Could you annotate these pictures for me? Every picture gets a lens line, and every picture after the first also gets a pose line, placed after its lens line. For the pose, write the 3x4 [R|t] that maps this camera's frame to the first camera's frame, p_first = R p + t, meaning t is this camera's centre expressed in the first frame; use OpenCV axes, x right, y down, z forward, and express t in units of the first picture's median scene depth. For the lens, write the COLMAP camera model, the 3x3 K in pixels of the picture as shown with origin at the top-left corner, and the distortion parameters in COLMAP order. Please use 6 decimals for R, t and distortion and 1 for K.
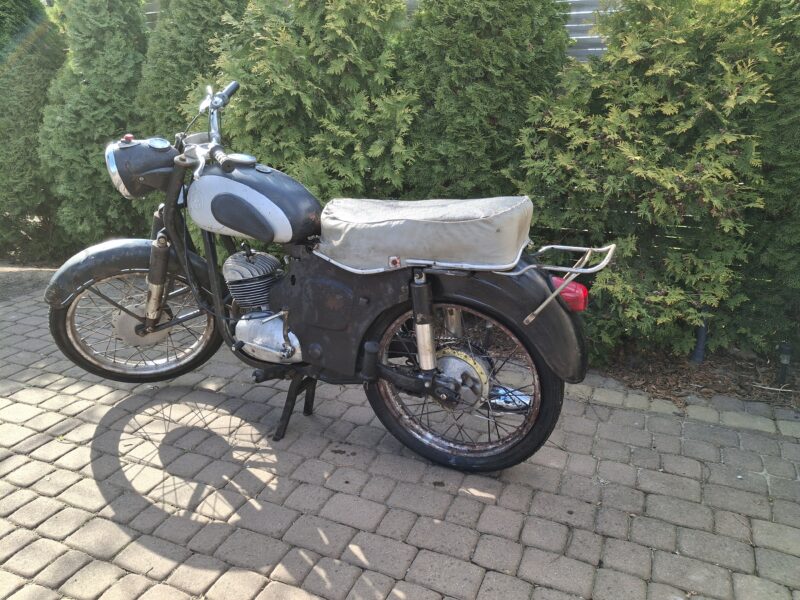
lens RADIAL K [[575.3, 0, 400.0], [0, 575.3, 300.0], [0, 0, 1]] dist [0.131447, -0.241422]
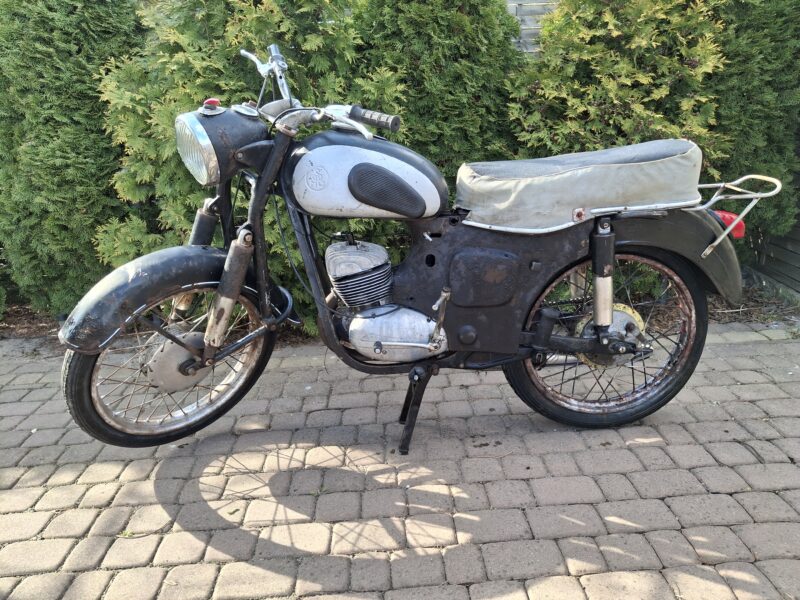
lens RADIAL K [[583.6, 0, 400.3], [0, 583.6, 307.6], [0, 0, 1]] dist [0.039044, -0.054781]
pose [[0.897668, -0.164829, 0.408686, -0.499758], [0.177613, 0.984077, 0.006771, 0.018375], [-0.403295, 0.066510, 0.912650, 0.183413]]
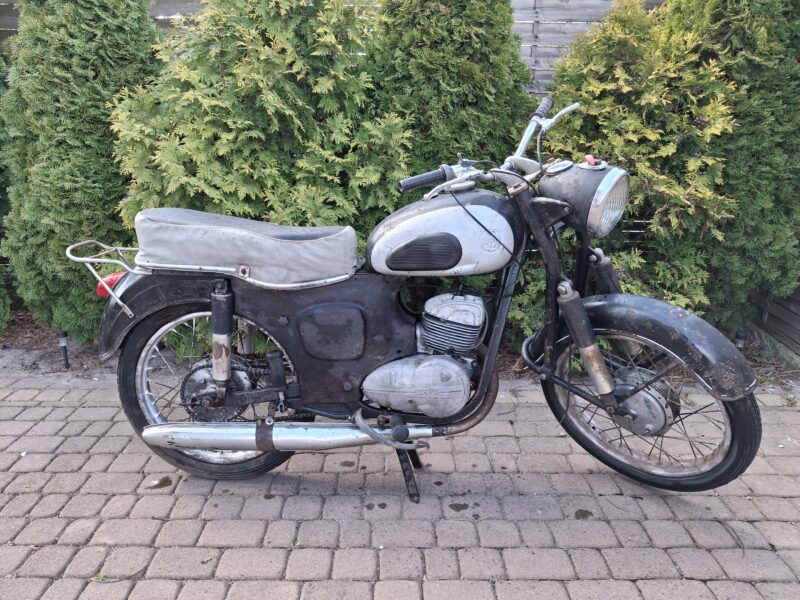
lens RADIAL K [[581.3, 0, 395.4], [0, 581.3, 308.0], [0, 0, 1]] dist [0.065641, -0.097688]
pose [[0.915629, -0.104162, 0.388295, -0.465957], [0.115386, 0.993305, -0.005629, -0.046119], [-0.385109, 0.049958, 0.921518, 0.164157]]
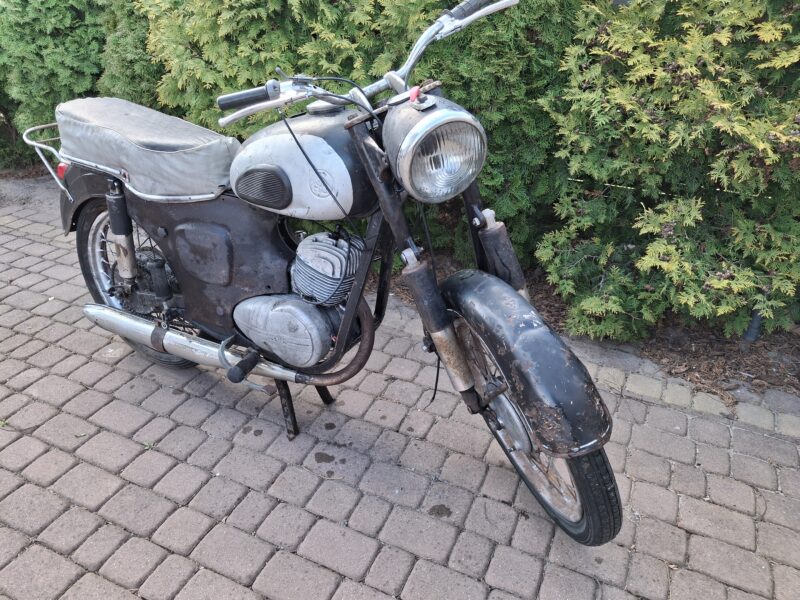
lens RADIAL K [[586.9, 0, 400.0], [0, 586.9, 300.0], [0, 0, 1]] dist [-0.003651, -0.003574]
pose [[0.999395, 0.034005, -0.007243, 0.001219], [-0.032093, 0.982402, 0.184001, -0.112042], [0.013373, -0.183657, 0.982899, 0.186156]]
